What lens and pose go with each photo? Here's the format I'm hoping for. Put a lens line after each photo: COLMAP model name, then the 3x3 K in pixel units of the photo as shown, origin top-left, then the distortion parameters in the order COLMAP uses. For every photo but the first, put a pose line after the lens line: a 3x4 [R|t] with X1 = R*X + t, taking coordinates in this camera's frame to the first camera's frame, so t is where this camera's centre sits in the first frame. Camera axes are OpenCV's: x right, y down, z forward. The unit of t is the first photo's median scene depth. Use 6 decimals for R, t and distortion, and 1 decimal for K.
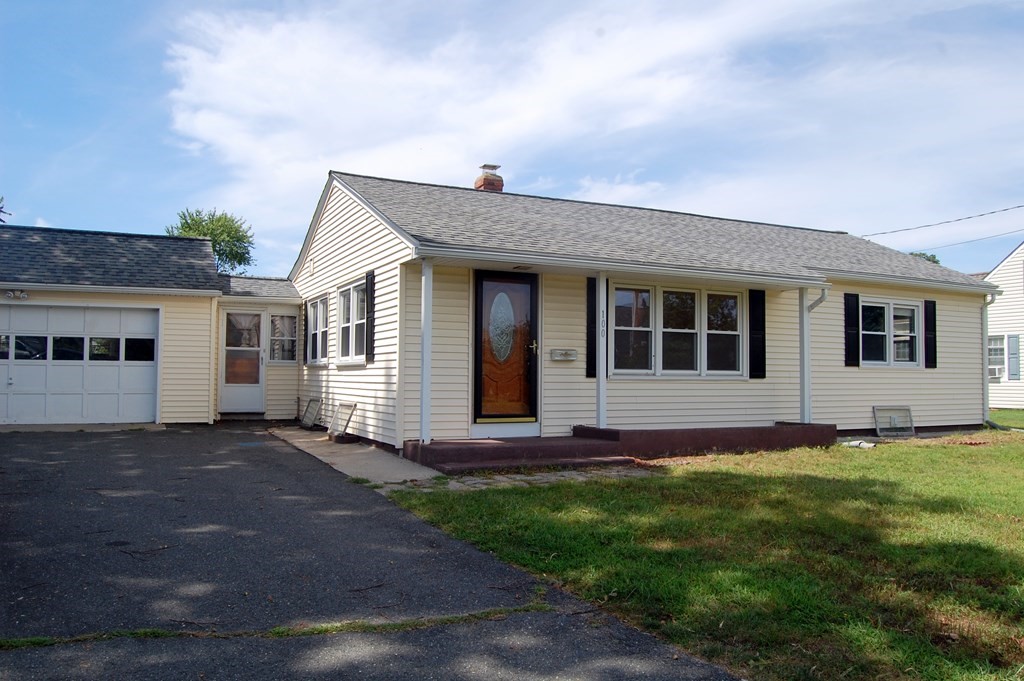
lens RADIAL K [[803.0, 0, 517.4], [0, 803.0, 341.7], [0, 0, 1]] dist [-0.094647, 0.038376]
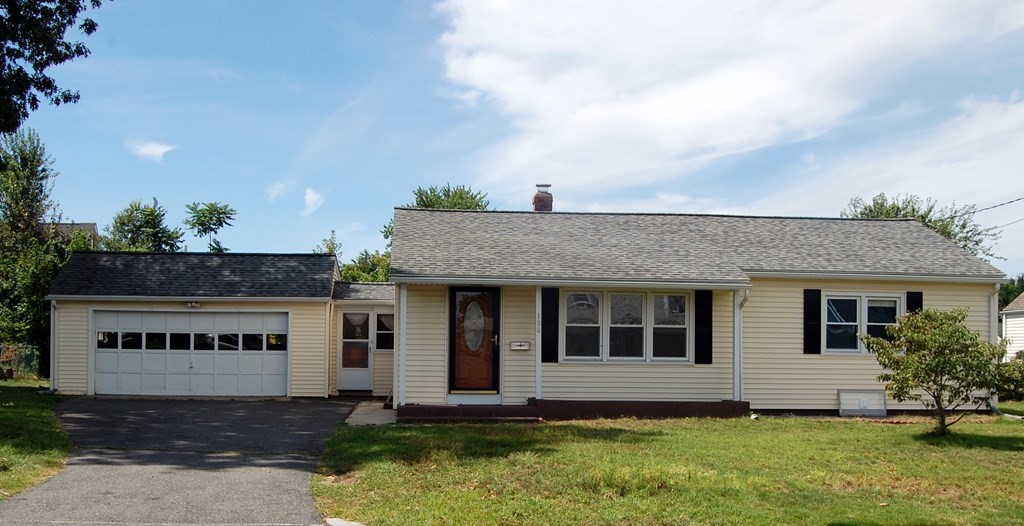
lens RADIAL K [[1063.4, 0, 512.0], [0, 1063.4, 333.3], [0, 0, 1]] dist [-0.071693, -0.000048]
pose [[0.931231, -0.008411, -0.364334, 0.580286], [0.012937, 0.999866, 0.009985, -0.019040], [0.364201, -0.014011, 0.931215, -0.571329]]
